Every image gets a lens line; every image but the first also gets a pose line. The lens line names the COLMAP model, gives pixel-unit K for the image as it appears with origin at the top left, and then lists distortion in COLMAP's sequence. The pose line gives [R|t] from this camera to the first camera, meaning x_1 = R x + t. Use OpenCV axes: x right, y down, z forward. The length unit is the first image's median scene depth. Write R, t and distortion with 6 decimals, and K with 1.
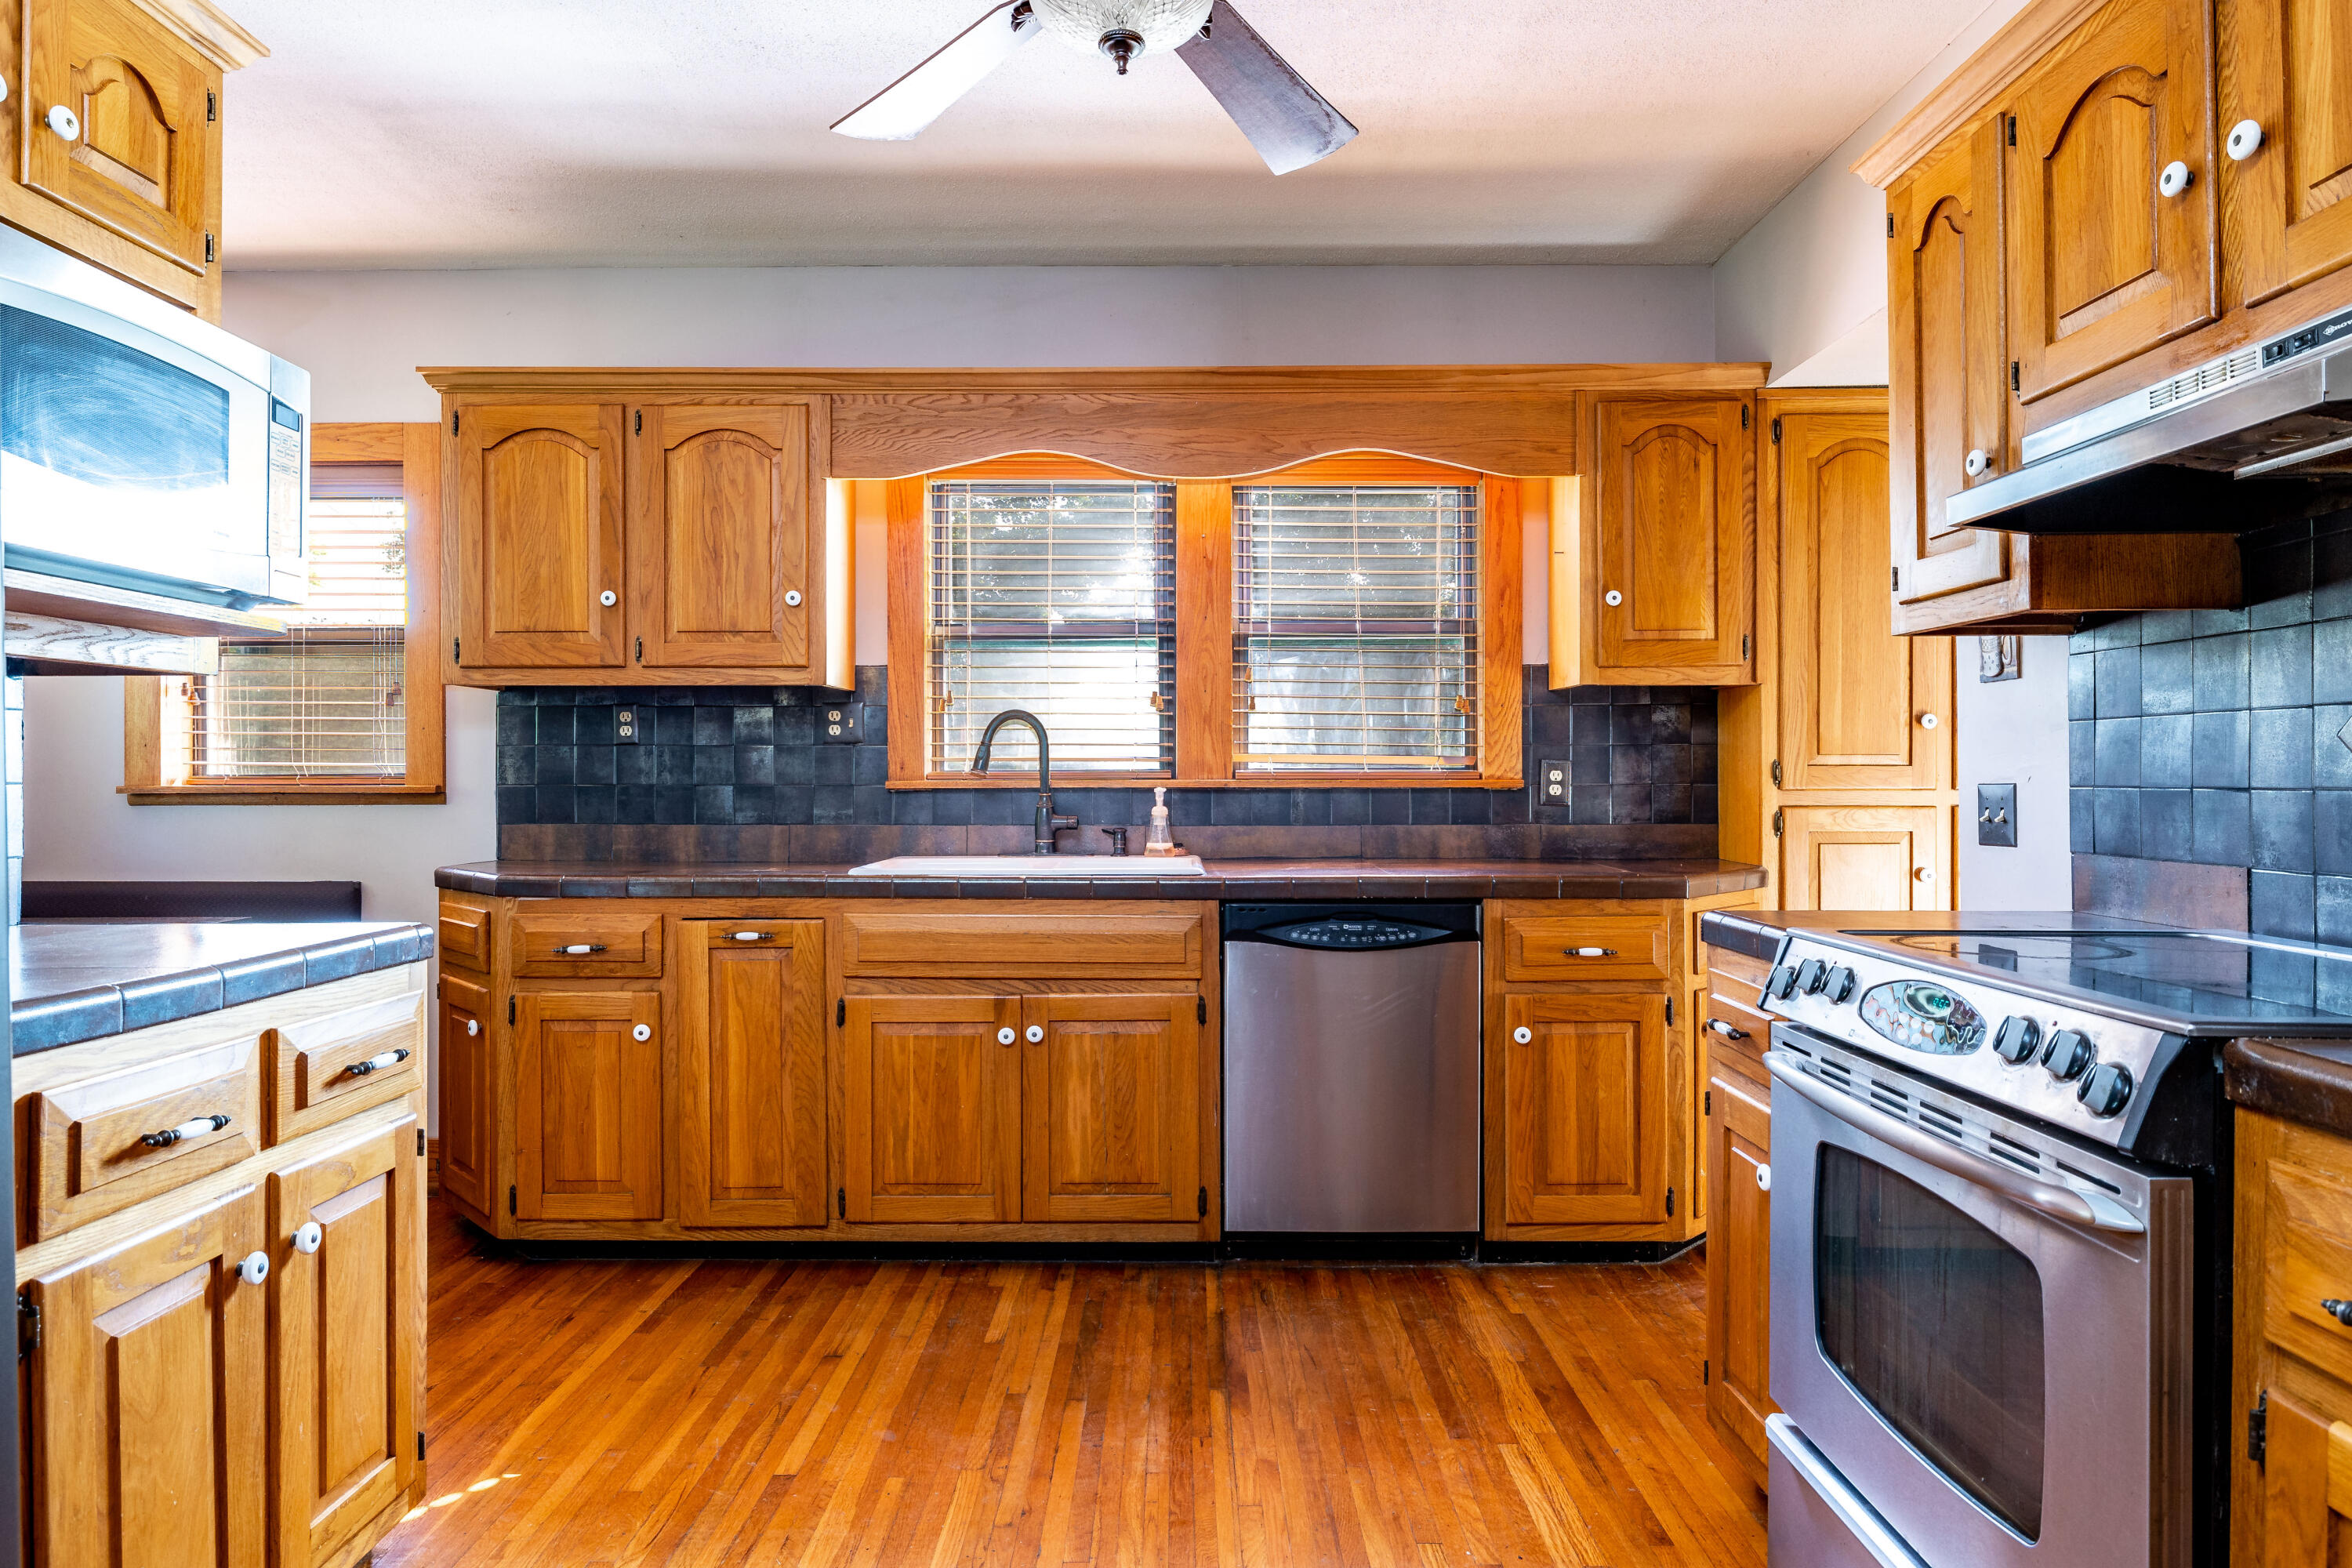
lens RADIAL K [[1397.2, 0, 1184.6], [0, 1397.2, 779.1], [0, 0, 1]] dist [-0.000166, 0.004509]
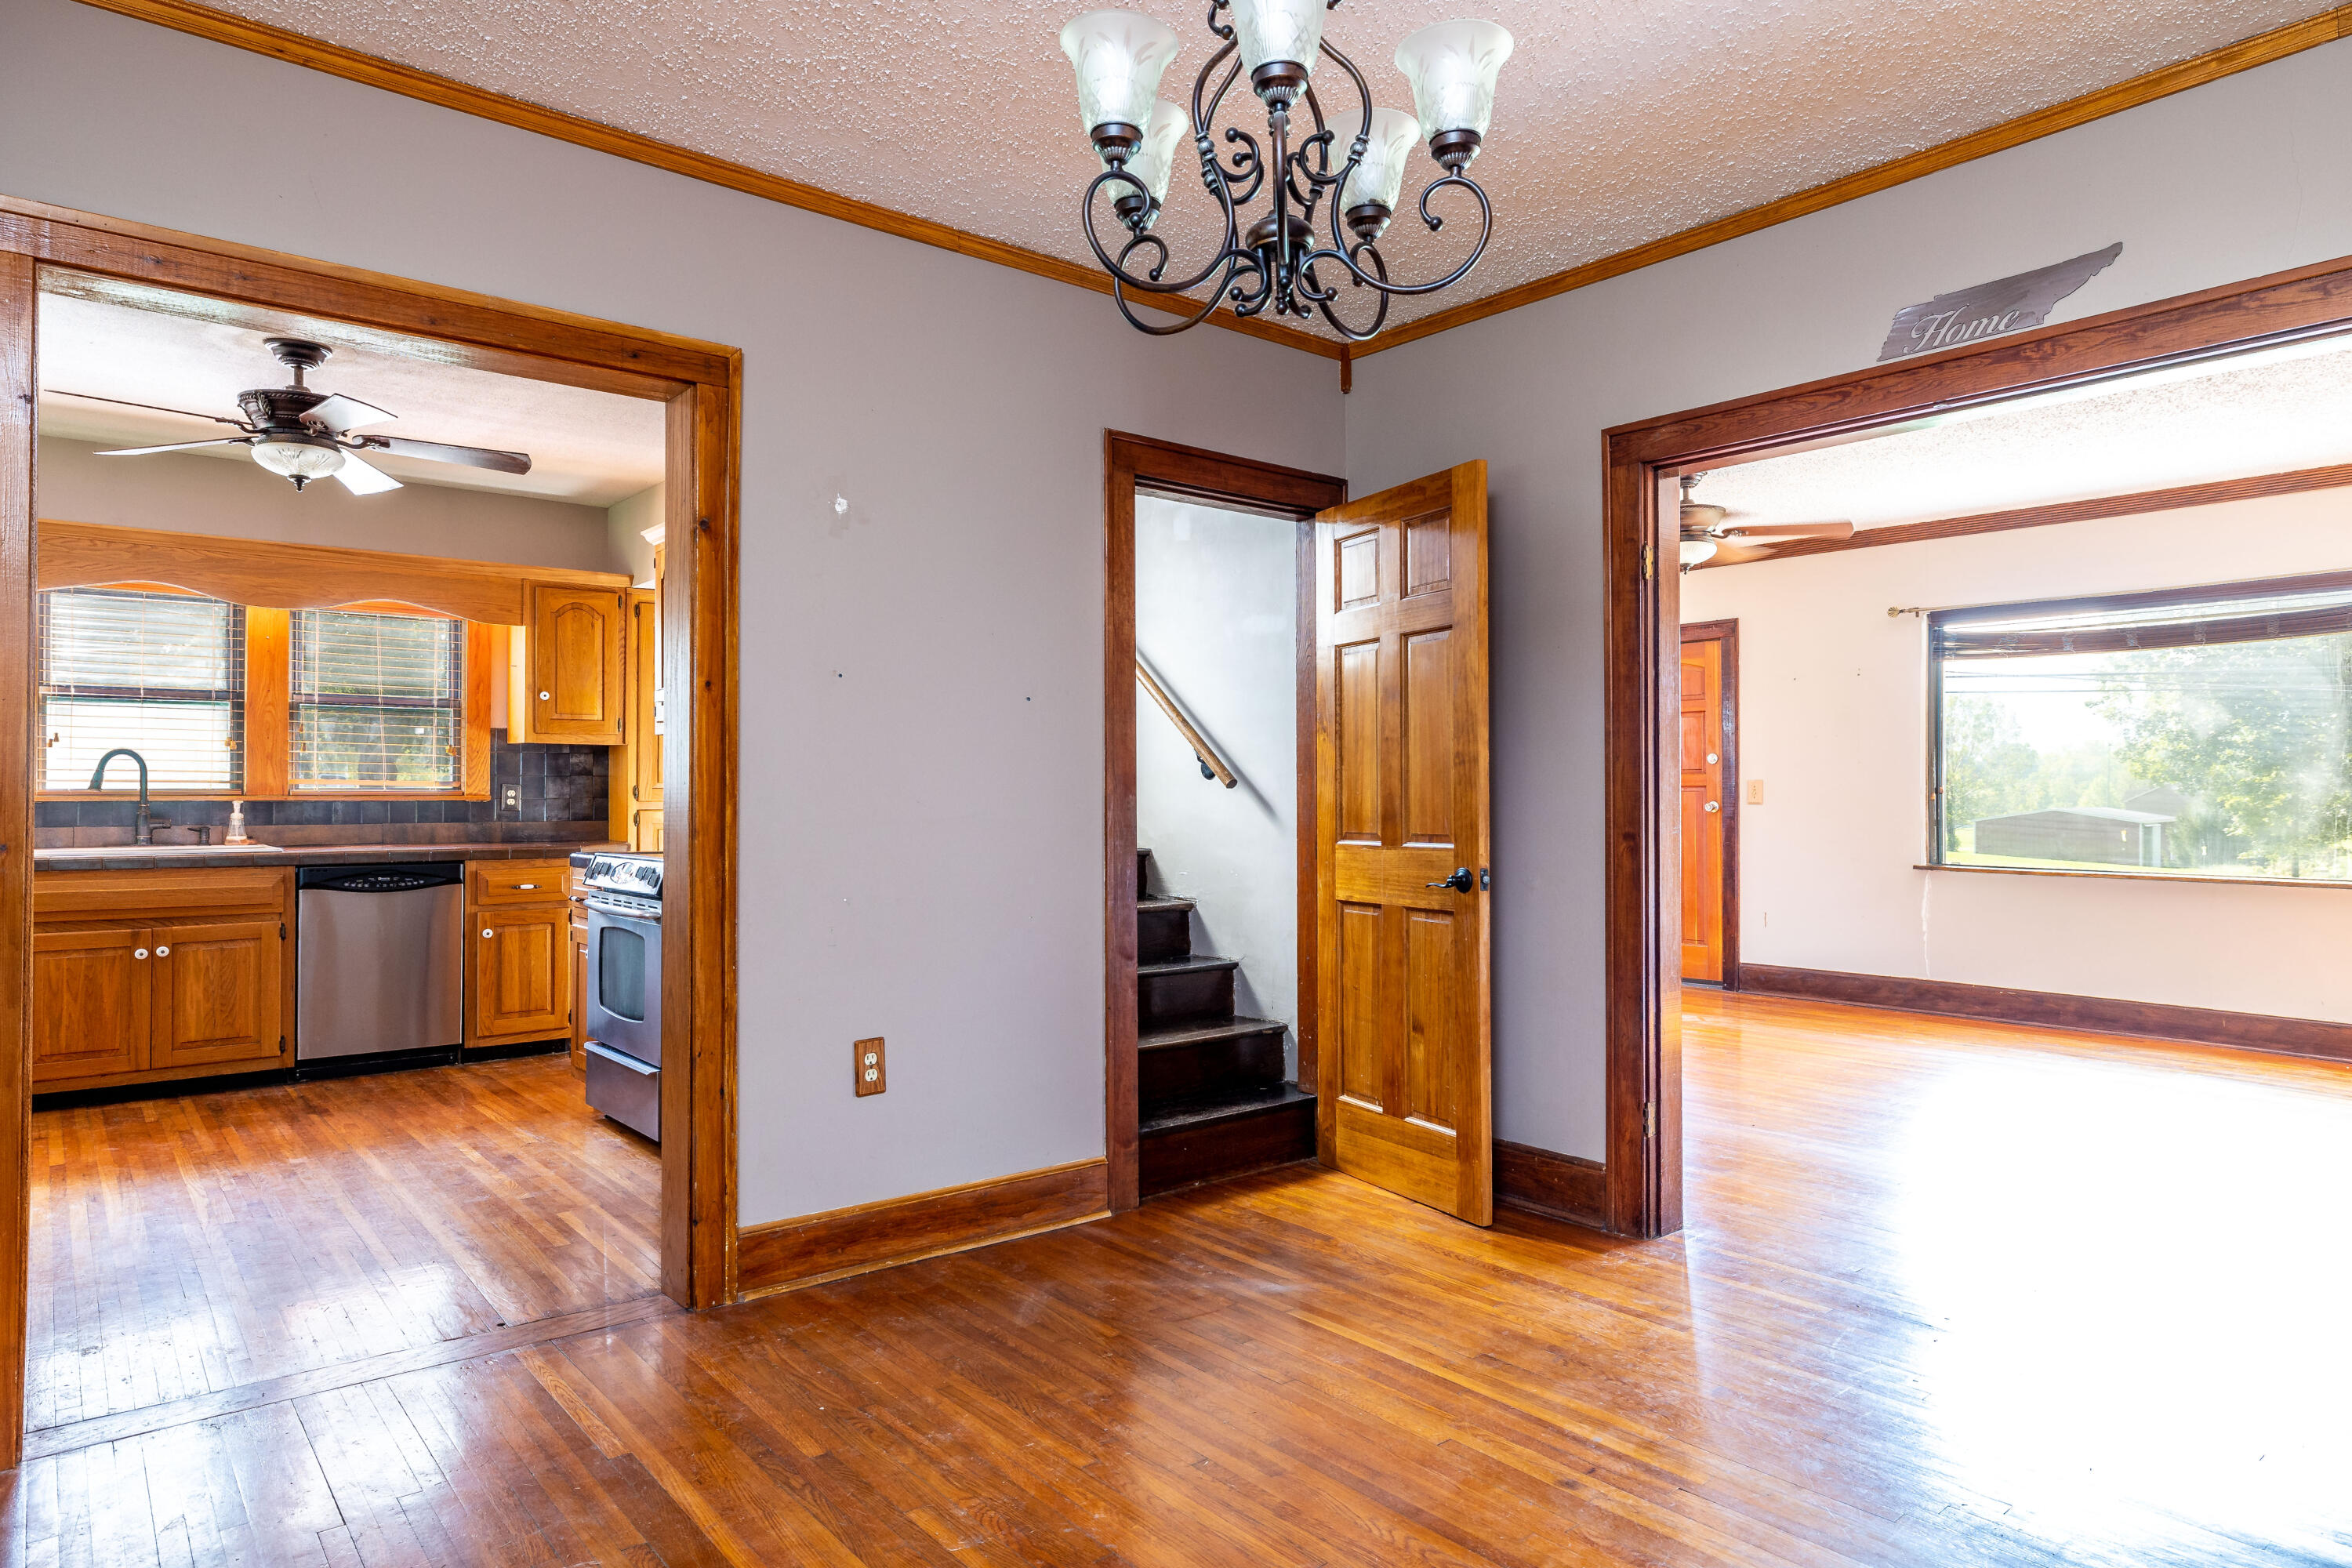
lens RADIAL K [[1397.2, 0, 1165.5], [0, 1397.2, 778.6], [0, 0, 1]] dist [-0.000166, 0.004509]
pose [[0.776524, 0.009422, 0.630017, -0.199076], [-0.002629, 0.999928, -0.011713, -0.002844], [-0.630082, 0.007439, 0.776493, -0.871591]]
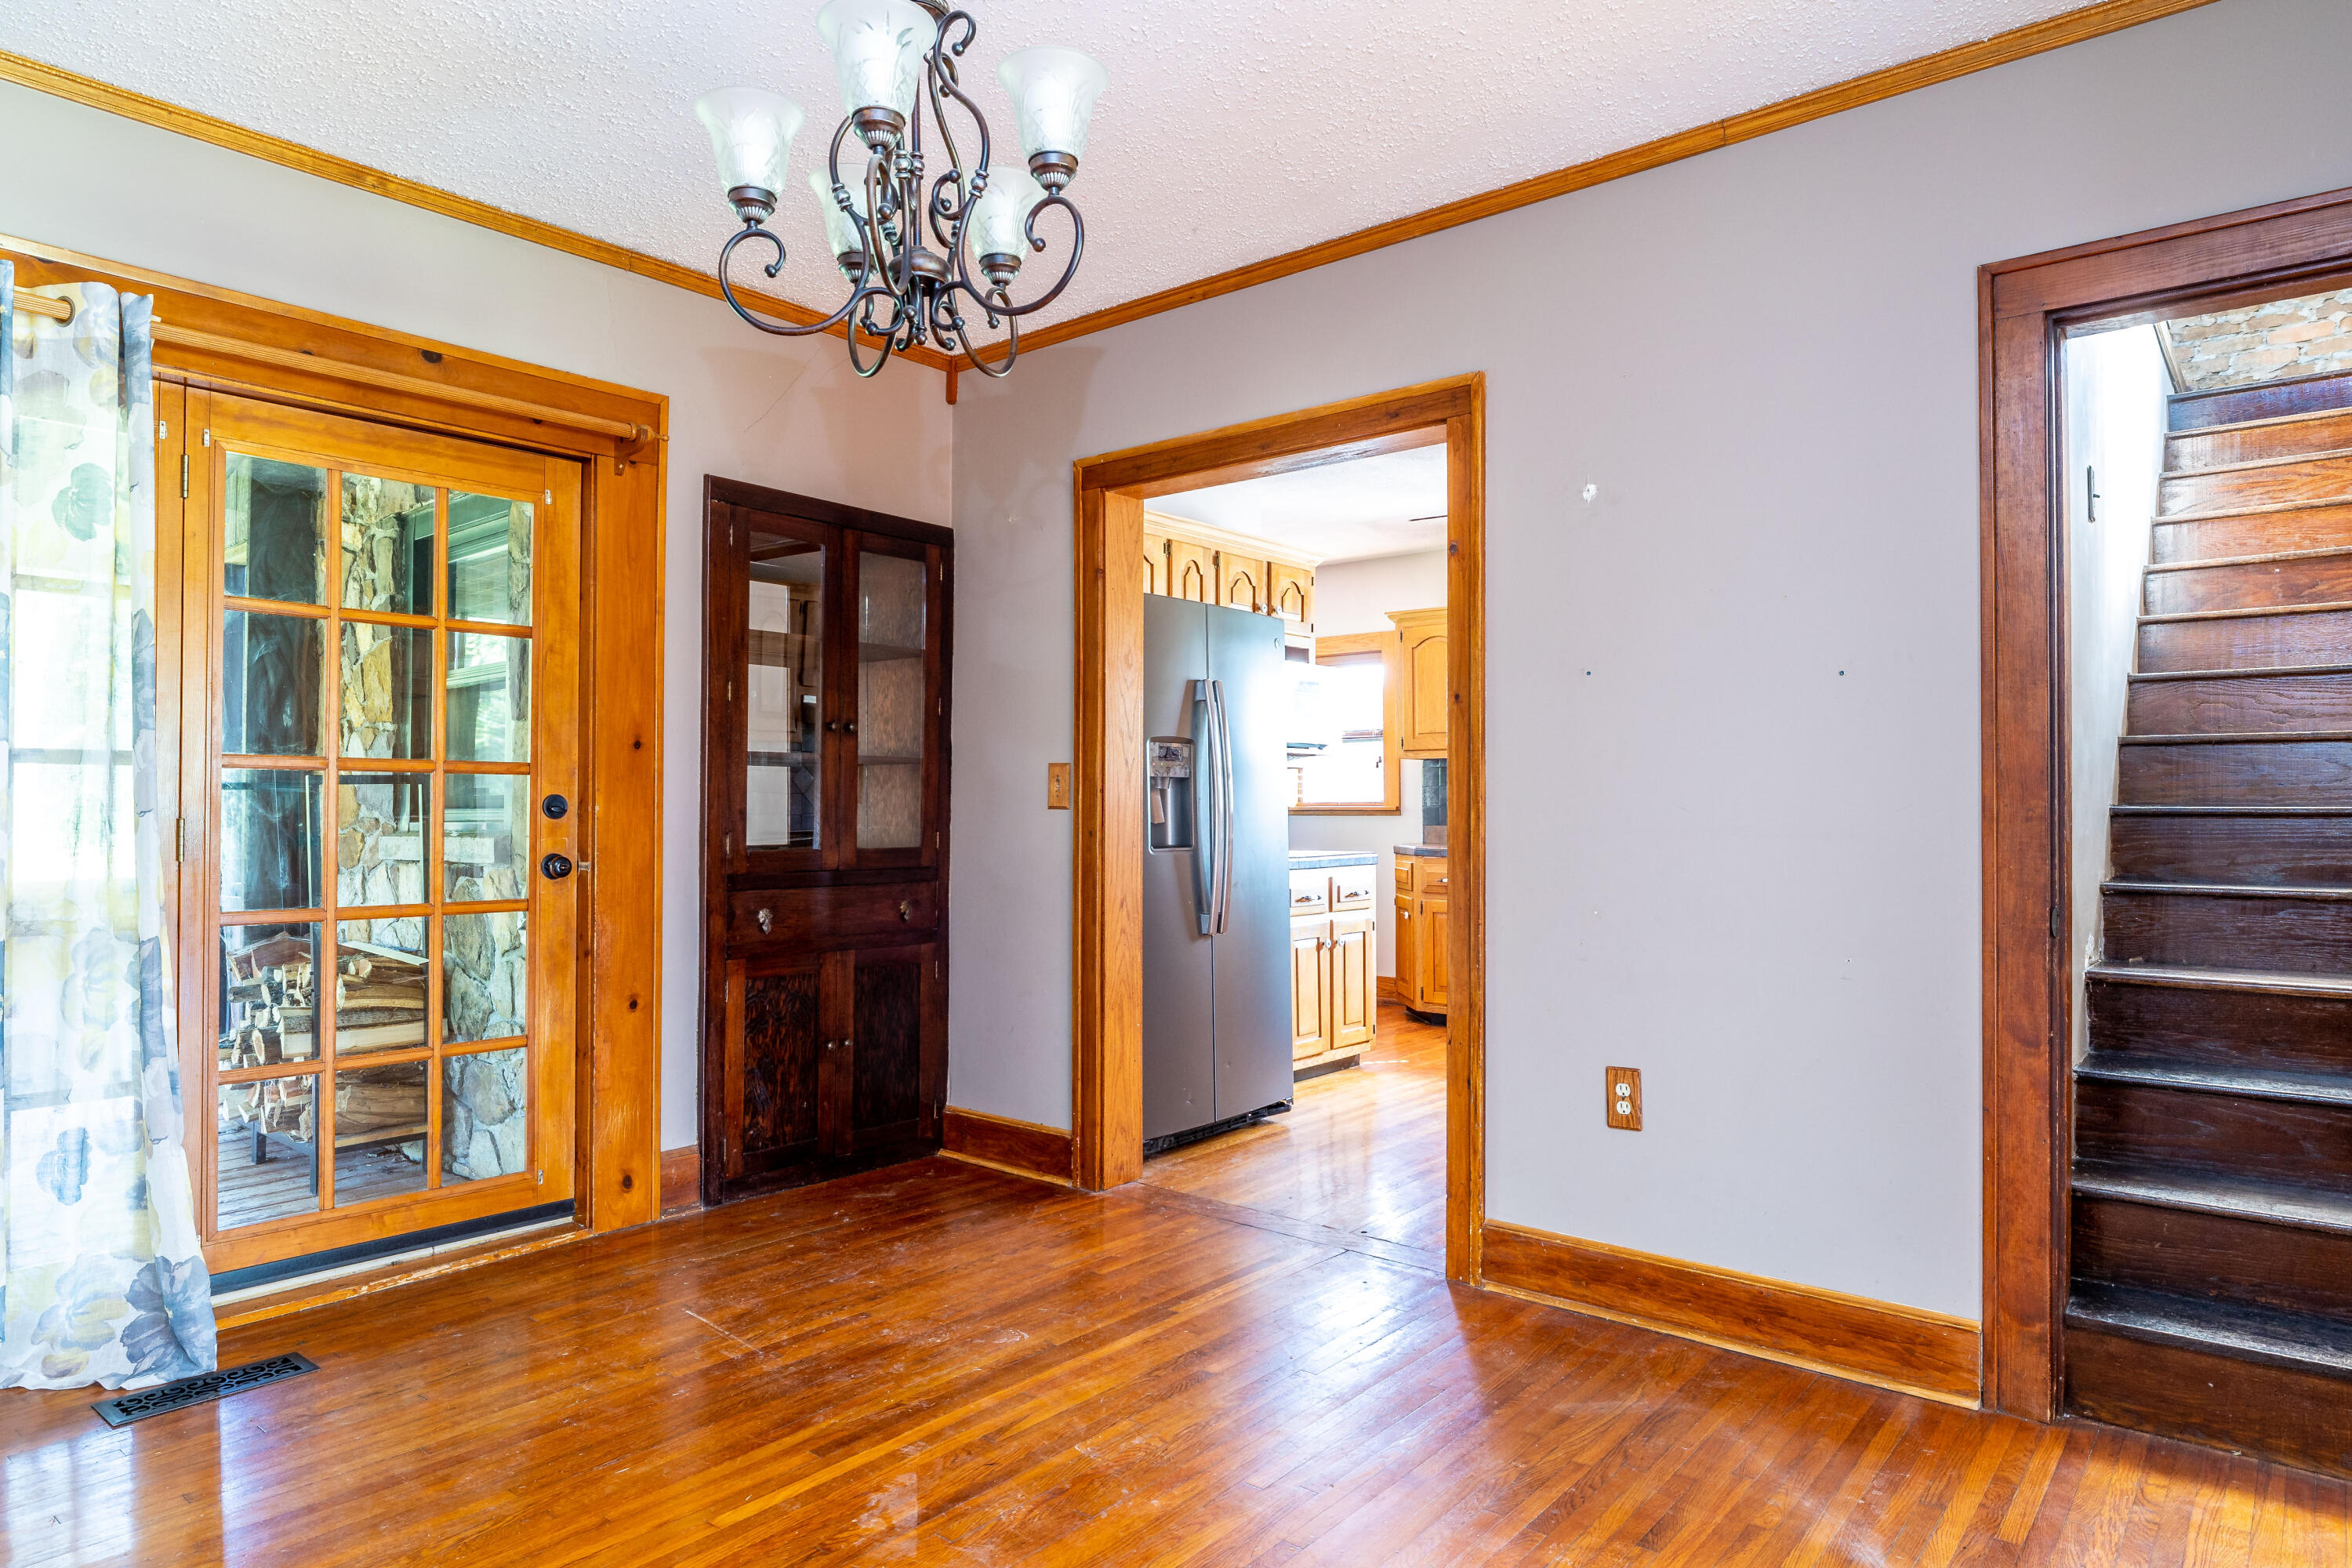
lens RADIAL K [[1397.2, 0, 1158.8], [0, 1397.2, 794.1], [0, 0, 1]] dist [-0.000166, 0.004509]
pose [[0.767429, -0.003491, -0.641125, 0.549646], [0.000080, 0.999986, -0.005350, -0.001665], [0.641134, 0.004055, 0.767418, -0.857266]]
